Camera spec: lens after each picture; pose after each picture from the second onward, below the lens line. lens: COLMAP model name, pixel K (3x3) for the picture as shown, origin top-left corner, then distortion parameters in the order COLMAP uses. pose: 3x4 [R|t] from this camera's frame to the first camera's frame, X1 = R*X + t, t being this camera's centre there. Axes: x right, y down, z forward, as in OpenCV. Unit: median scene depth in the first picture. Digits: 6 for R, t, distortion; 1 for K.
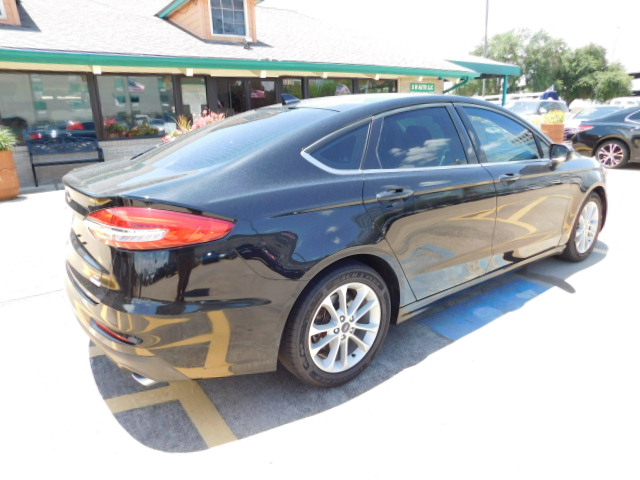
lens RADIAL K [[425.5, 0, 320.0], [0, 425.5, 240.0], [0, 0, 1]] dist [-0.072501, 0.063747]
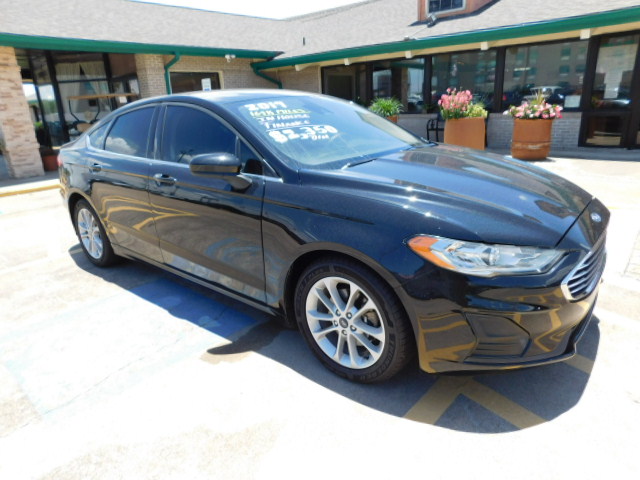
lens RADIAL K [[425.5, 0, 320.0], [0, 425.5, 240.0], [0, 0, 1]] dist [-0.072501, 0.063747]
pose [[0.241266, 0.318325, -0.916766, 0.835938], [-0.238513, 0.935147, 0.261938, -0.204989], [0.940692, 0.155464, 0.301544, 0.590914]]
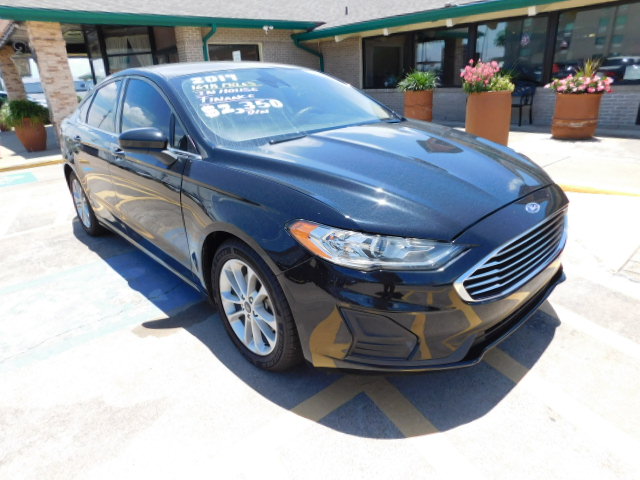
lens RADIAL K [[425.5, 0, 320.0], [0, 425.5, 240.0], [0, 0, 1]] dist [-0.072501, 0.063747]
pose [[0.102736, 0.379237, -0.919579, 0.838082], [-0.239316, 0.906740, 0.347205, -0.239087], [0.965491, 0.184399, 0.183913, 0.731517]]
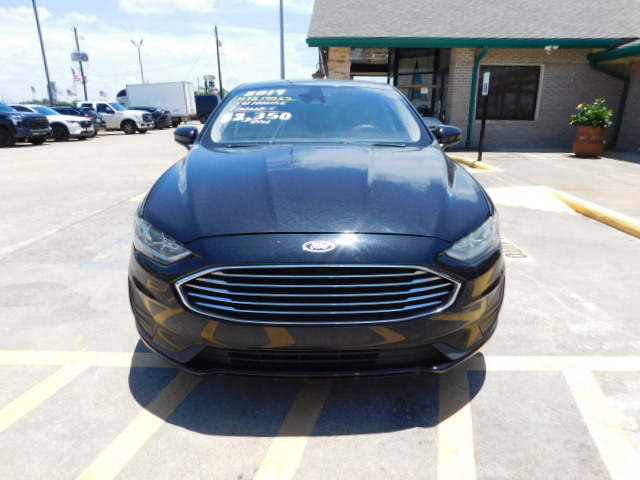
lens RADIAL K [[425.5, 0, 320.0], [0, 425.5, 240.0], [0, 0, 1]] dist [-0.072501, 0.063747]
pose [[-0.586619, 0.270151, -0.763476, 0.751763], [-0.217256, 0.855674, 0.469704, -0.332813], [0.780178, 0.441407, -0.443263, 1.102377]]
